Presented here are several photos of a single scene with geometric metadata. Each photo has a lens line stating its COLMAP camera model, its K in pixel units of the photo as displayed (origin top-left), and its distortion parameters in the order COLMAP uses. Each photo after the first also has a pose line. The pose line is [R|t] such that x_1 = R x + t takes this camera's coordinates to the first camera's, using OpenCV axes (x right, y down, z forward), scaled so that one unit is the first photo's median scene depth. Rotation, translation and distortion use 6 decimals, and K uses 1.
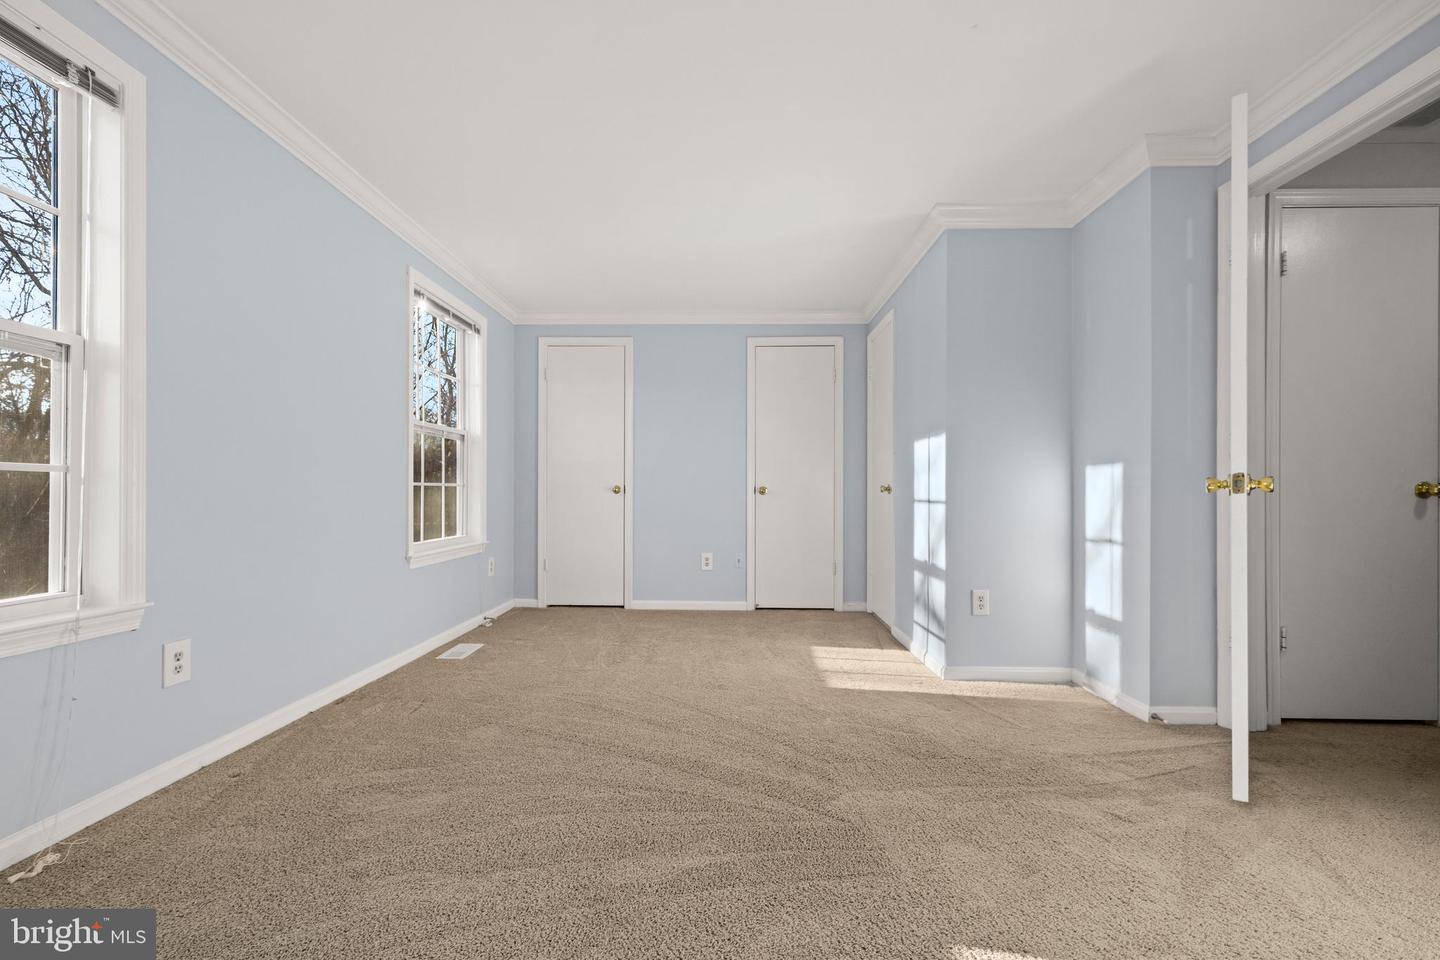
lens RADIAL K [[610.7, 0, 719.1], [0, 610.7, 495.2], [0, 0, 1]] dist [0.002888, 0.000447]
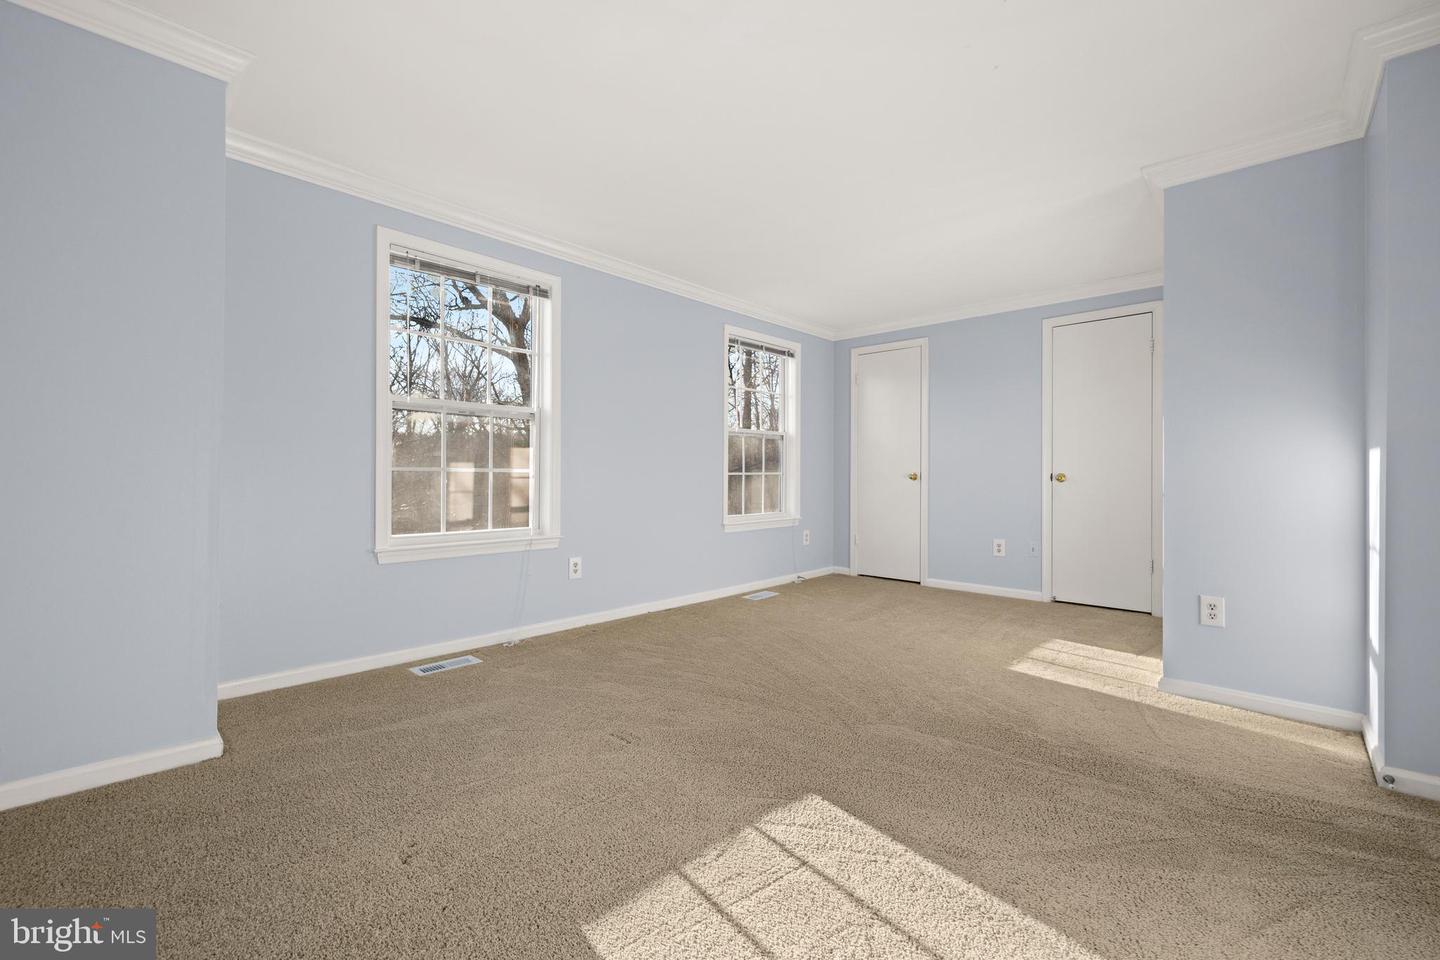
lens RADIAL K [[609.3, 0, 720.0], [0, 609.3, 480.0], [0, 0, 1]] dist [0.000024, 0.000171]
pose [[0.749280, 0.003746, -0.662243, 0.431852], [-0.001594, 0.999991, 0.003854, -0.009622], [0.662252, -0.001832, 0.749279, -0.089225]]
